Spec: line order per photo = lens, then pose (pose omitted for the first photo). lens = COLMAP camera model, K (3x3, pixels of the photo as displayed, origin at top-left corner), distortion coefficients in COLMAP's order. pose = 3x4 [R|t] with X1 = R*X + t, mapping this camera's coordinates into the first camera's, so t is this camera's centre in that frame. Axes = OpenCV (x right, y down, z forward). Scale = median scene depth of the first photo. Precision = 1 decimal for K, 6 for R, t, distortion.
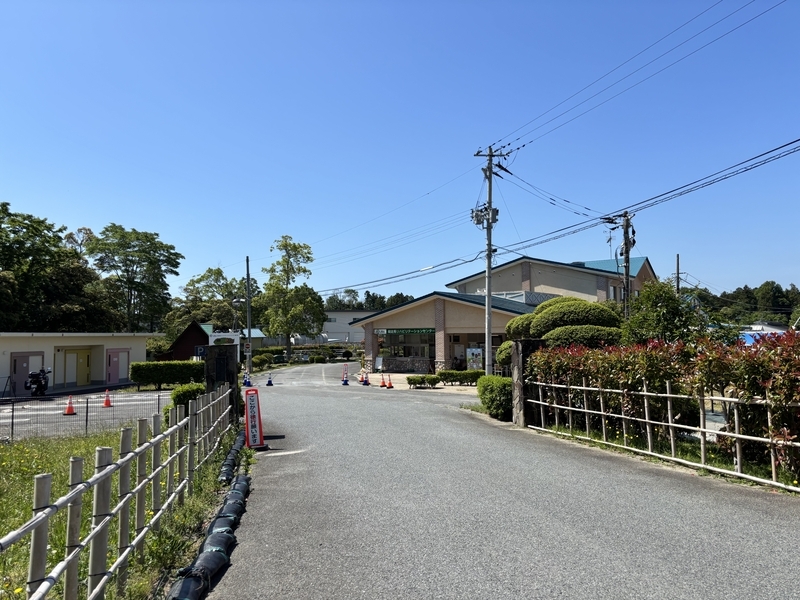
lens RADIAL K [[650.5, 0, 402.6], [0, 650.5, 301.0], [0, 0, 1]] dist [0.042905, -0.031691]
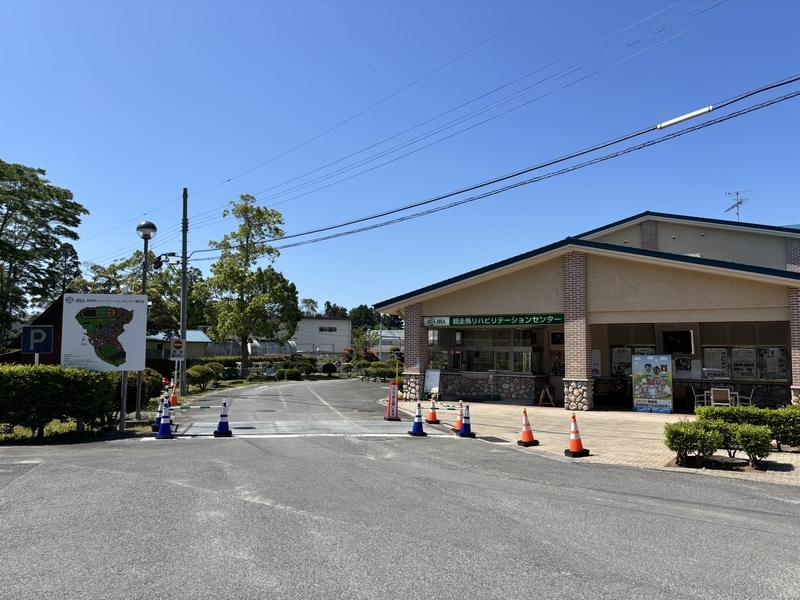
lens RADIAL K [[650.5, 0, 397.2], [0, 650.5, 298.1], [0, 0, 1]] dist [0.042905, -0.031691]
pose [[0.997089, 0.030171, 0.070025, -0.064159], [-0.027650, 0.998944, -0.036702, 0.030105], [-0.071058, 0.034659, 0.996870, 0.298217]]
